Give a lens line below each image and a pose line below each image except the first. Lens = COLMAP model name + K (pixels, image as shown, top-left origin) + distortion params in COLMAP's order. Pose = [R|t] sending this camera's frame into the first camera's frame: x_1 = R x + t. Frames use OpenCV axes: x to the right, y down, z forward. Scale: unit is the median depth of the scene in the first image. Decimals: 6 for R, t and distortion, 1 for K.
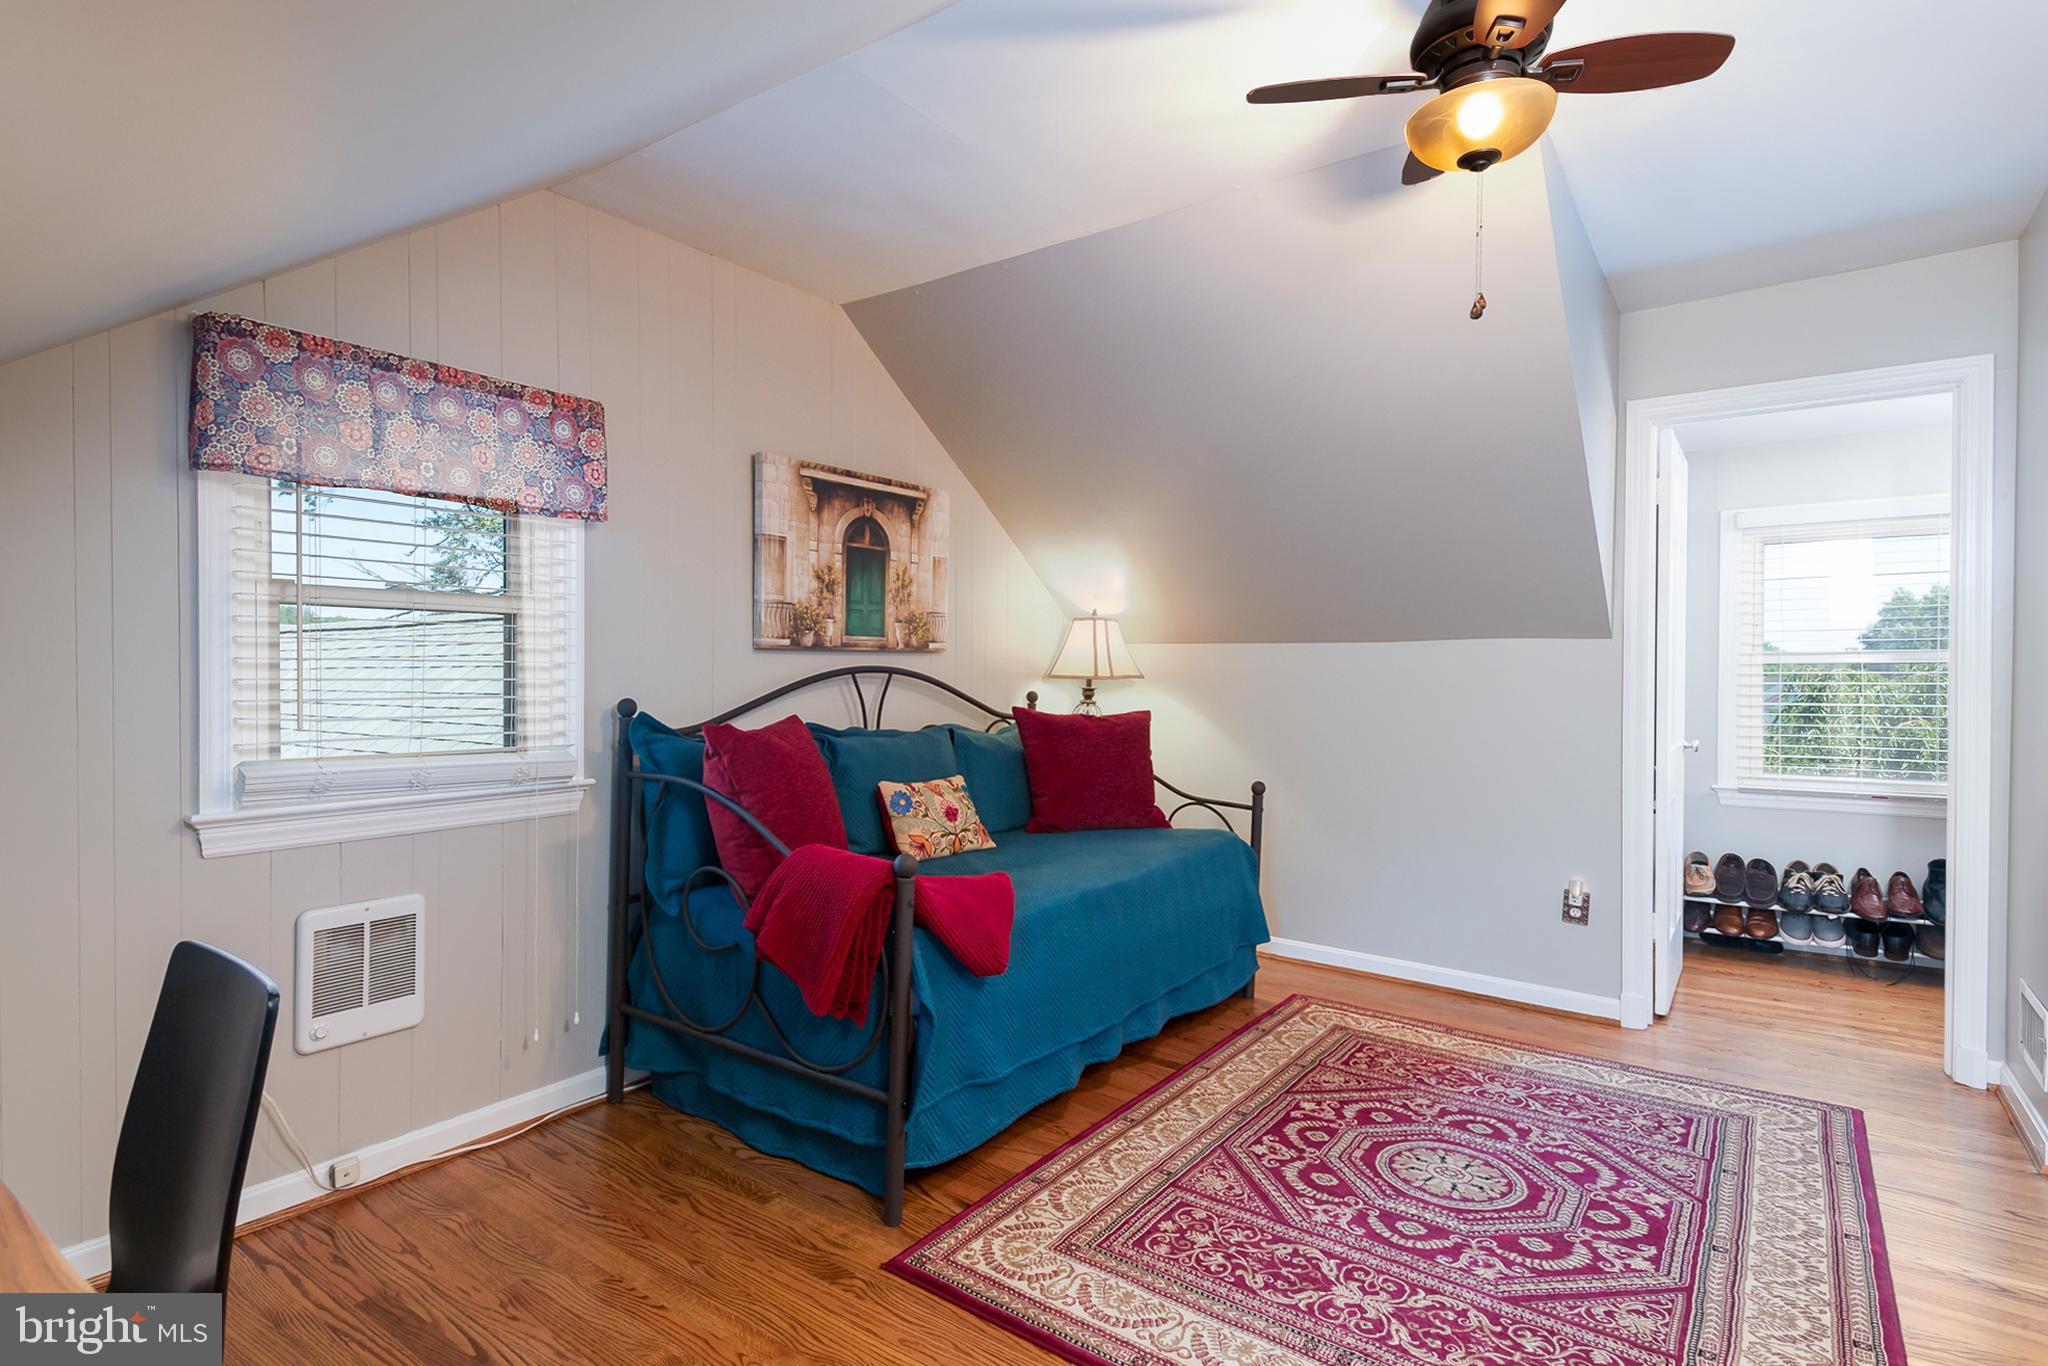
lens RADIAL K [[1058.7, 0, 984.3], [0, 1058.7, 673.7], [0, 0, 1]] dist [0.019563, -0.008340]
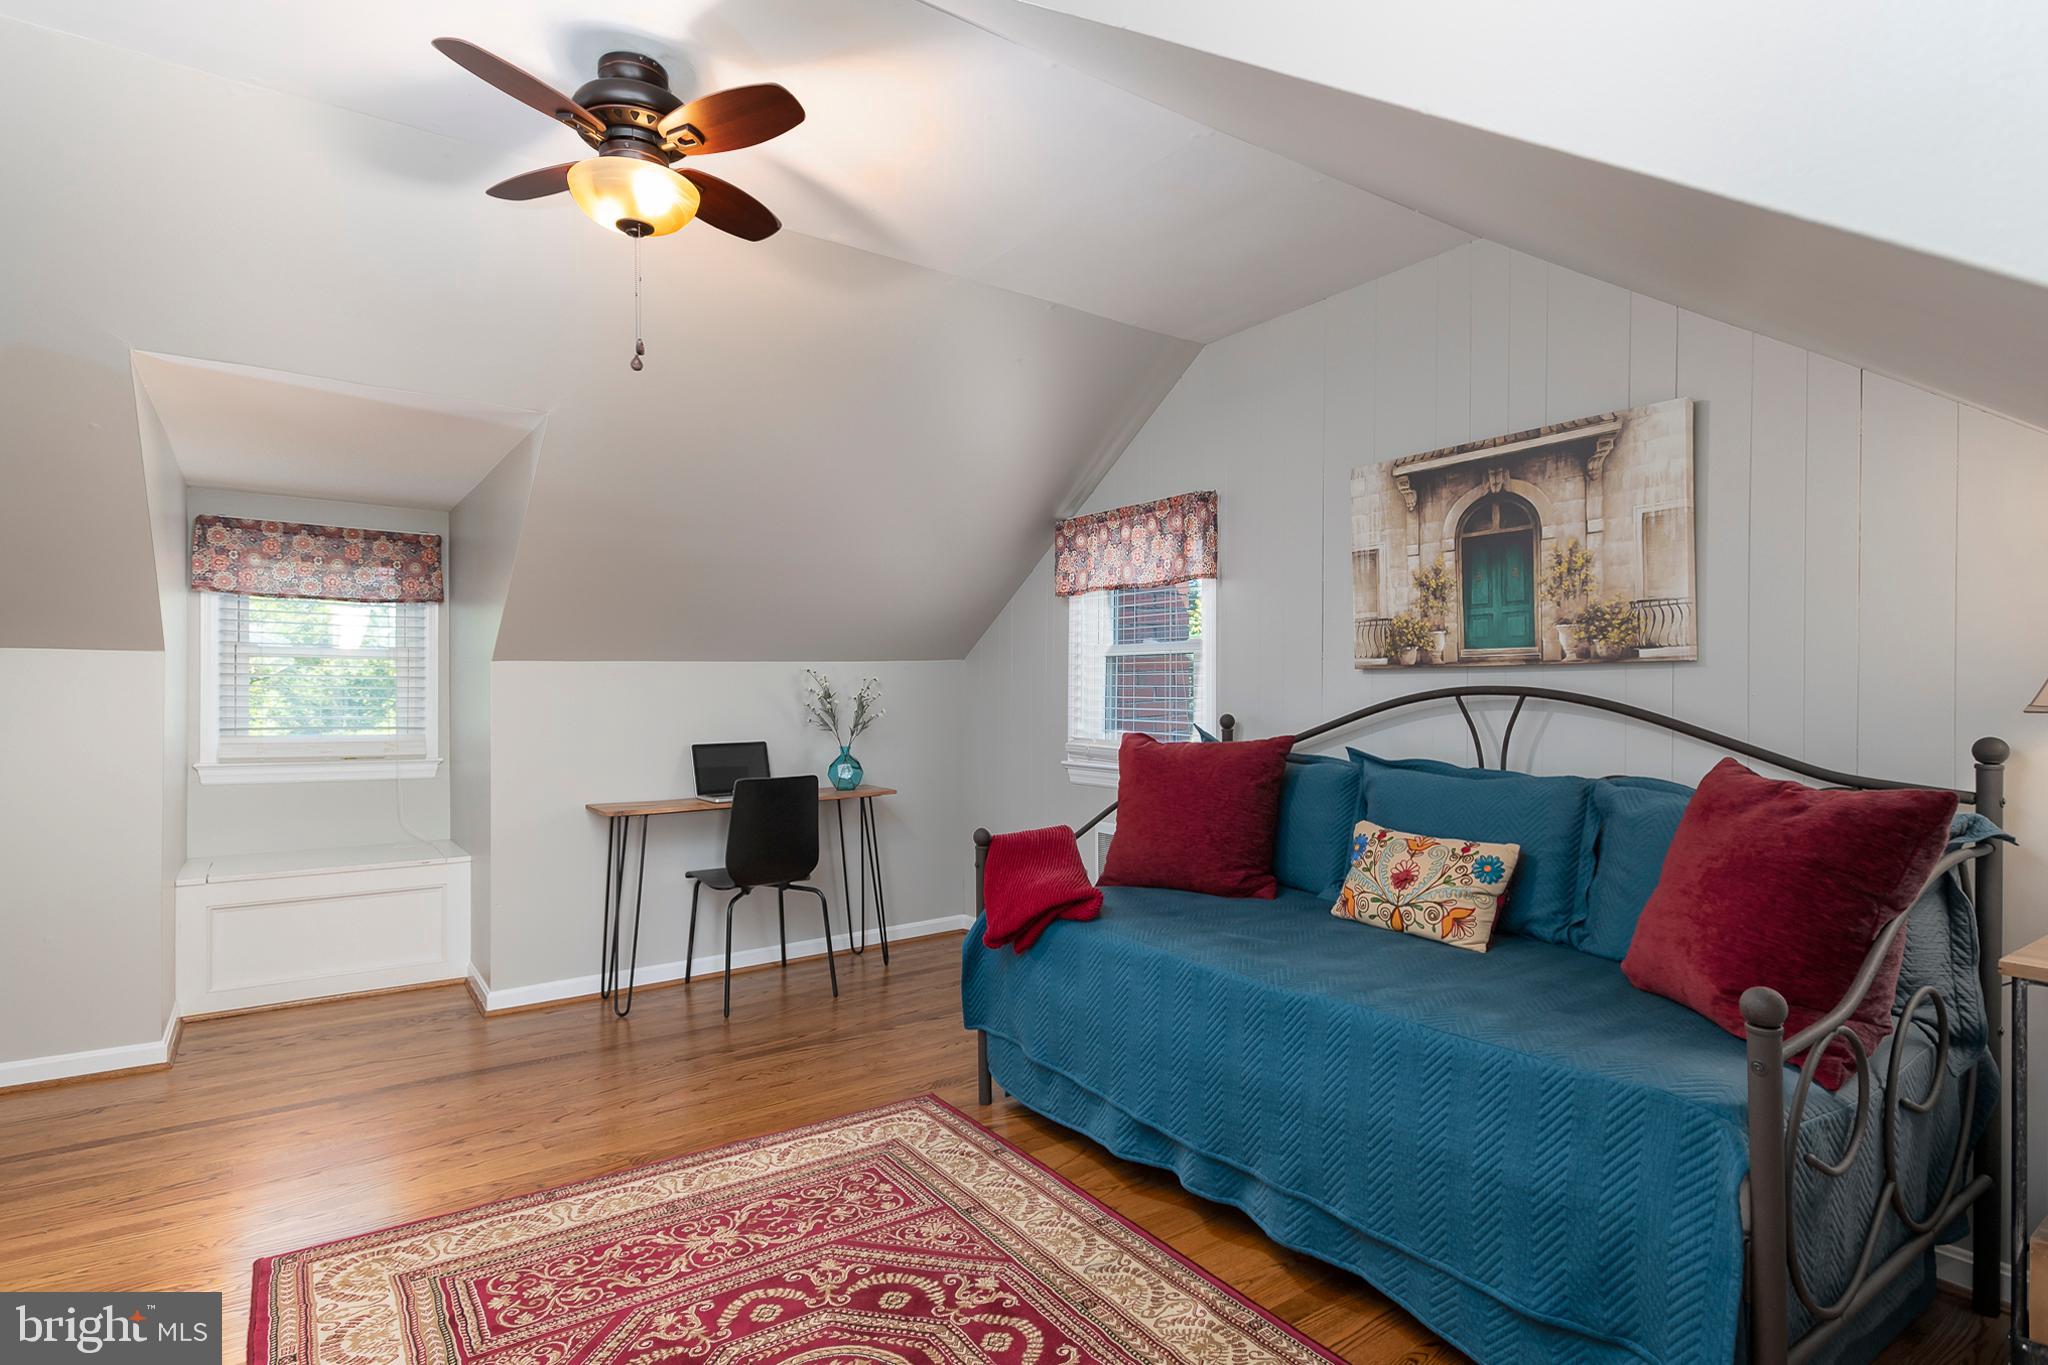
lens RADIAL K [[1058.7, 0, 1025.9], [0, 1058.7, 687.0], [0, 0, 1]] dist [0.019563, -0.008340]
pose [[-0.319634, -0.008524, -0.947503, 0.794501], [-0.007103, 0.999953, -0.006599, 0.001073], [0.947514, 0.004620, -0.319680, 1.002837]]
